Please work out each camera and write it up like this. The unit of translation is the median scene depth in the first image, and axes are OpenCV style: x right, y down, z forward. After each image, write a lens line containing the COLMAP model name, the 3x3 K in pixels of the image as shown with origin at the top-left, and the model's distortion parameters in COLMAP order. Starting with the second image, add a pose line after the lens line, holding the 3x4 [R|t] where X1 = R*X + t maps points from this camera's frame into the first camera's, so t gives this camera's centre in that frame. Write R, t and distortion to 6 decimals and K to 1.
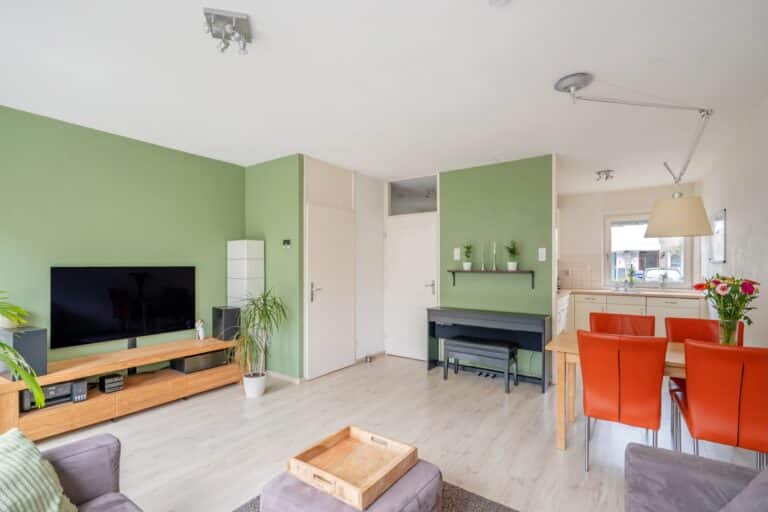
lens RADIAL K [[361.2, 0, 383.2], [0, 361.2, 259.4], [0, 0, 1]] dist [0.001838, -0.000014]
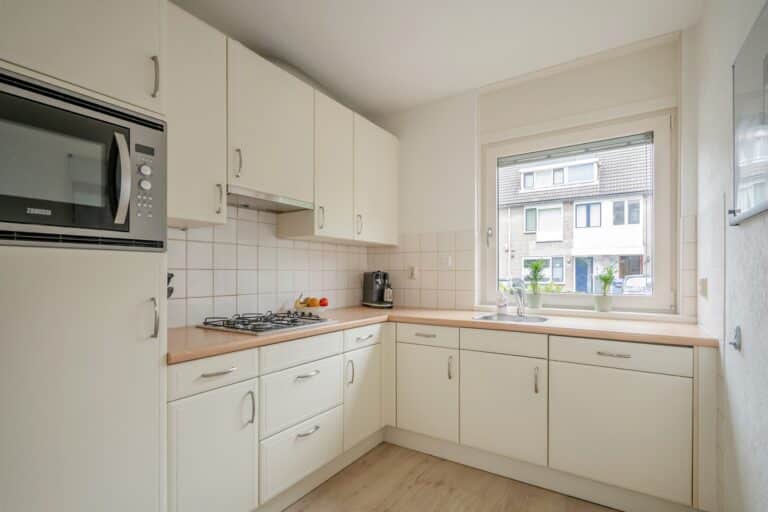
lens RADIAL K [[361.2, 0, 386.8], [0, 361.2, 260.8], [0, 0, 1]] dist [0.001838, -0.000014]
pose [[0.999777, 0.001589, 0.021073, 0.476593], [-0.001069, 0.999695, -0.024687, 0.032707], [-0.021106, 0.024659, 0.999473, 0.547421]]
